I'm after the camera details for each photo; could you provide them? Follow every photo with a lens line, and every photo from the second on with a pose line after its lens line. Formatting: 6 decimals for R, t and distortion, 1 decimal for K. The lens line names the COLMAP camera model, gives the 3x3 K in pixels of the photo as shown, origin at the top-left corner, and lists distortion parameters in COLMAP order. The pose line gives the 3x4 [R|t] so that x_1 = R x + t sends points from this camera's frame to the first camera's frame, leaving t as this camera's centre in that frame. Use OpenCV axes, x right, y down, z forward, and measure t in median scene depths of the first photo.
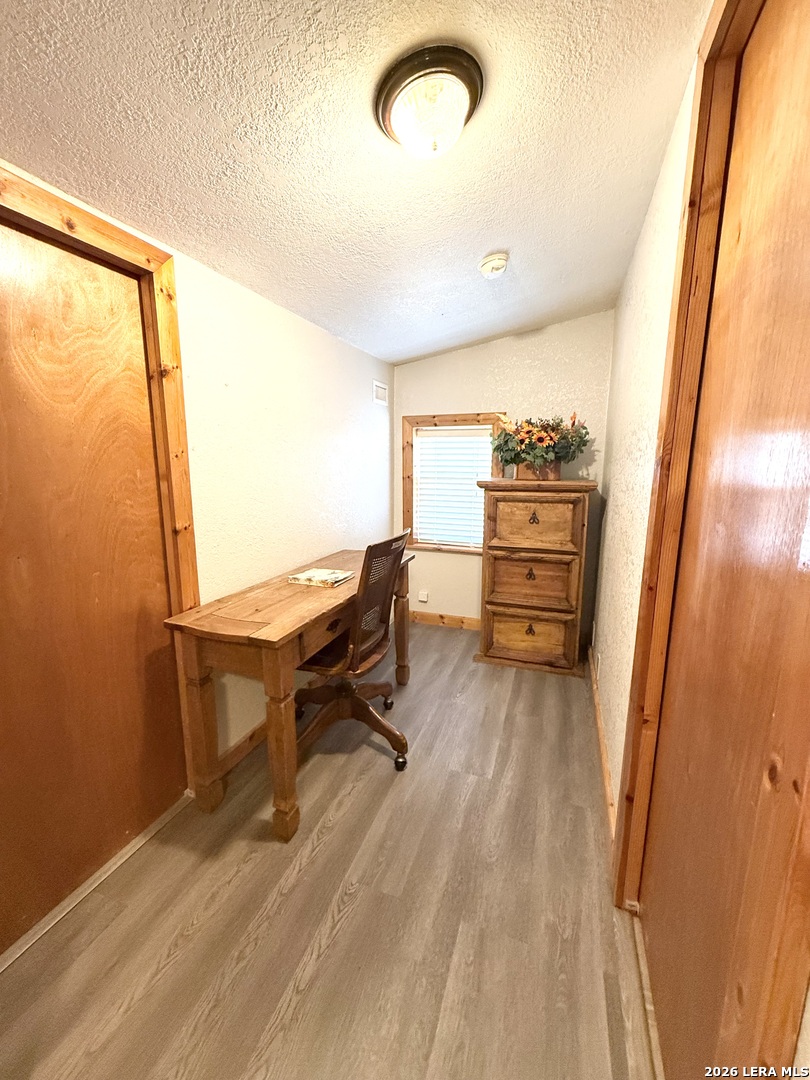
lens RADIAL K [[430.1, 0, 404.5], [0, 430.1, 535.9], [0, 0, 1]] dist [0.001373, -0.000166]
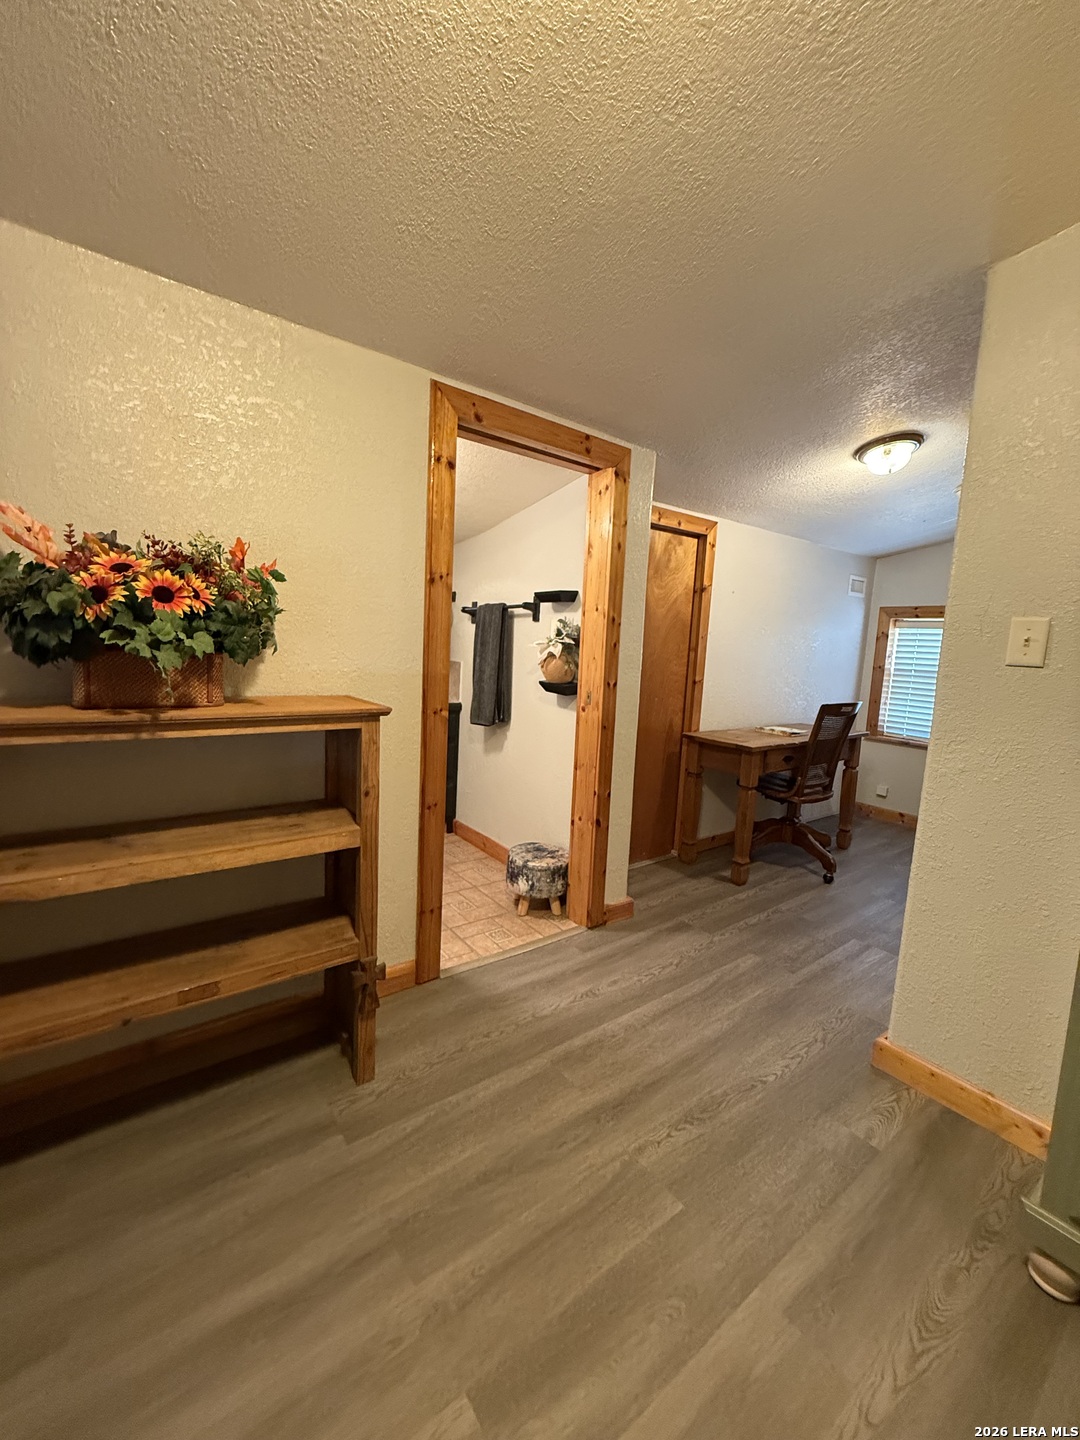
lens RADIAL K [[571.8, 0, 535.4], [0, 571.8, 715.9], [0, 0, 1]] dist [0.001678, 0.000055]
pose [[0.834429, 0.108450, -0.540340, 0.155504], [-0.139934, 0.990008, -0.017395, 0.233865], [0.533054, 0.090127, 0.841267, -1.131511]]
